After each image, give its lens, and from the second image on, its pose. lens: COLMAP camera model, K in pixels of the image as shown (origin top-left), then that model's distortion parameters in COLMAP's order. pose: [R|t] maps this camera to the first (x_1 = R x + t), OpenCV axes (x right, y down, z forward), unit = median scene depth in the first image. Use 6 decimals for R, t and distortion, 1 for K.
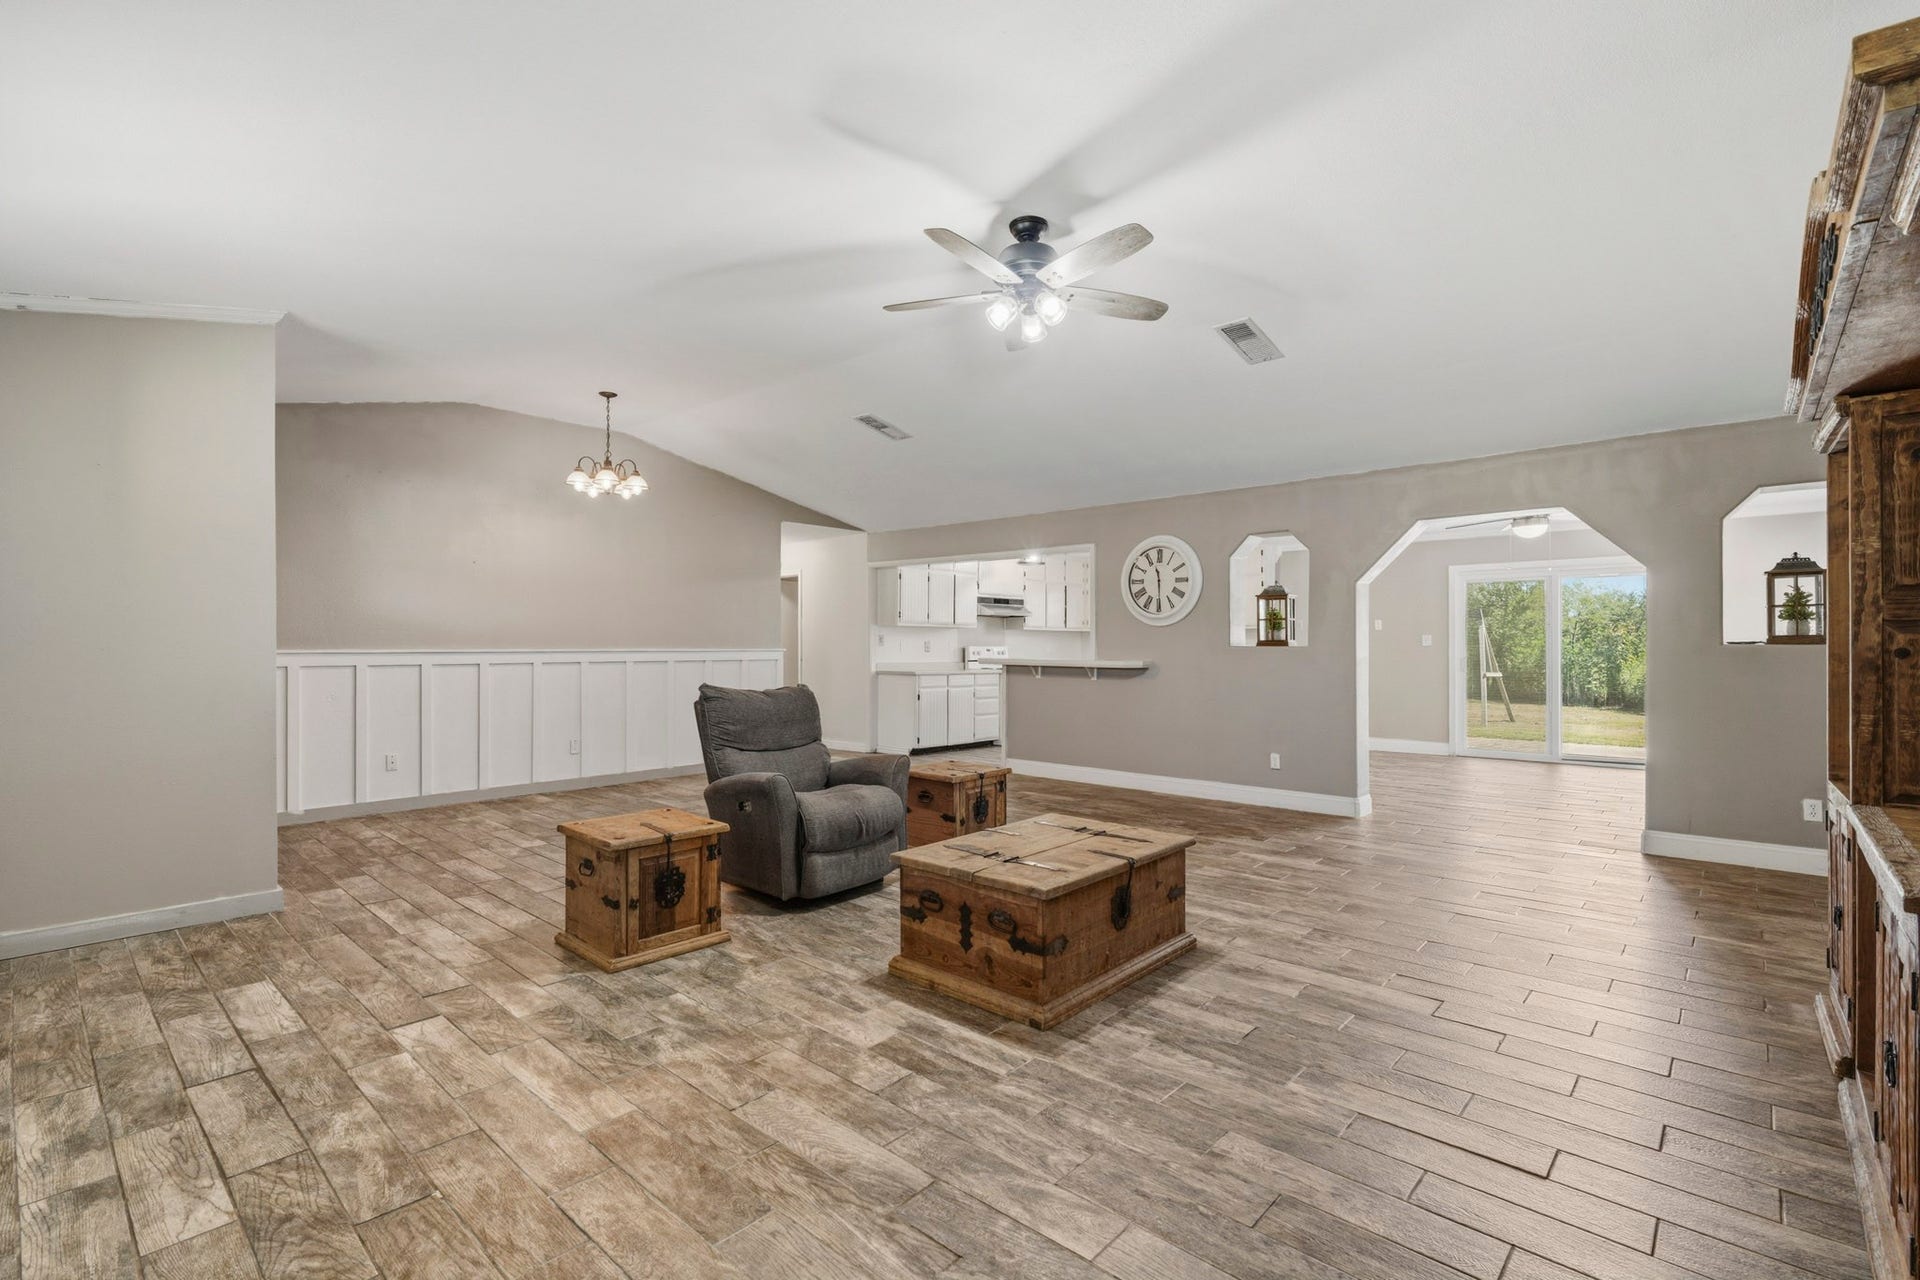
lens RADIAL K [[856.7, 0, 960.6], [0, 856.7, 647.0], [0, 0, 1]] dist [0.000524, 0.000159]
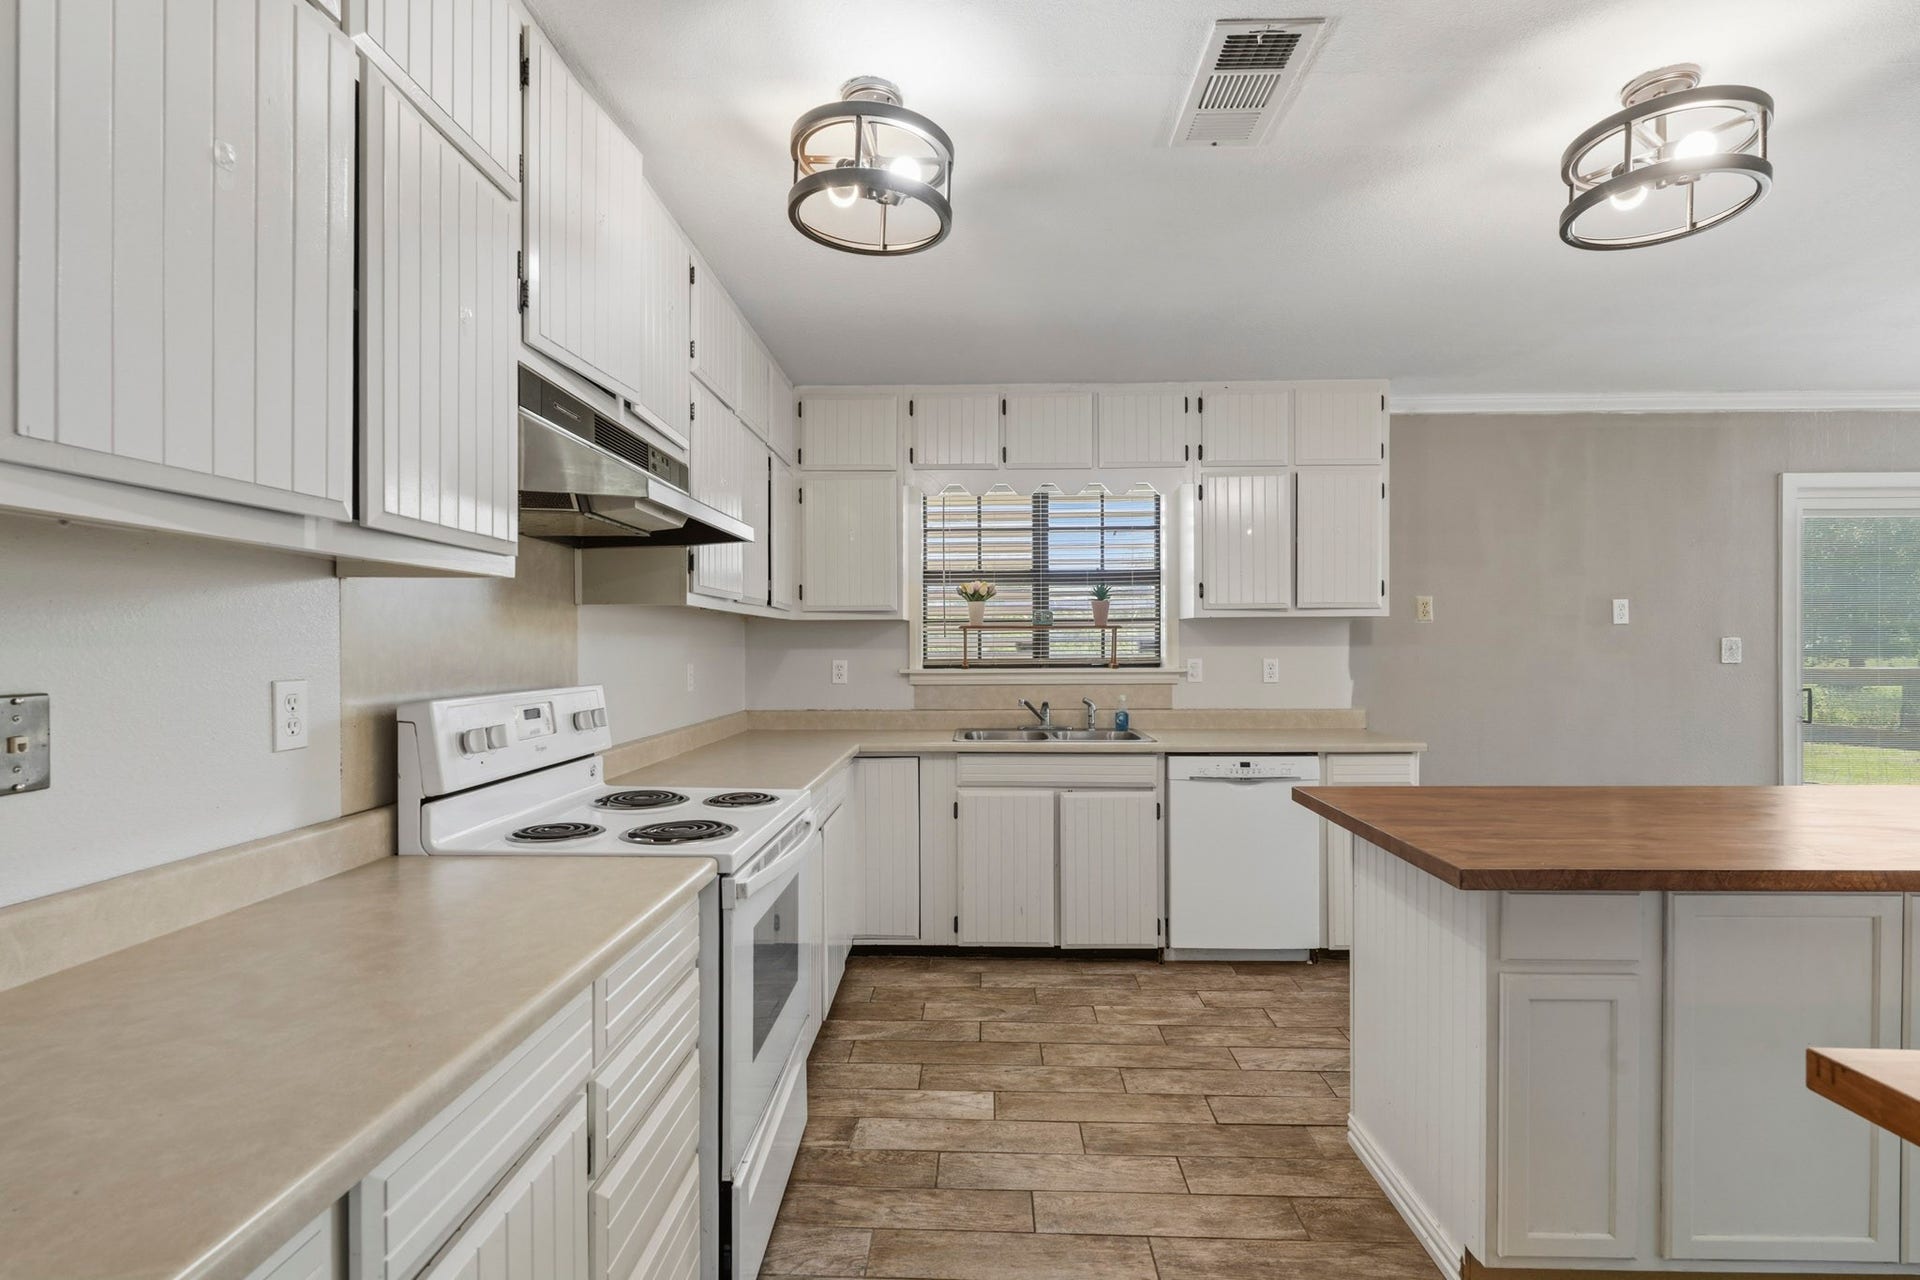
lens RADIAL K [[896.7, 0, 961.6], [0, 896.7, 646.0], [0, 0, 1]] dist [0.002181, 0.000215]
pose [[0.752180, -0.000399, 0.658958, -0.023435], [0.002837, 0.999993, -0.002633, -0.009394], [-0.658952, 0.003850, 0.752175, 0.792109]]
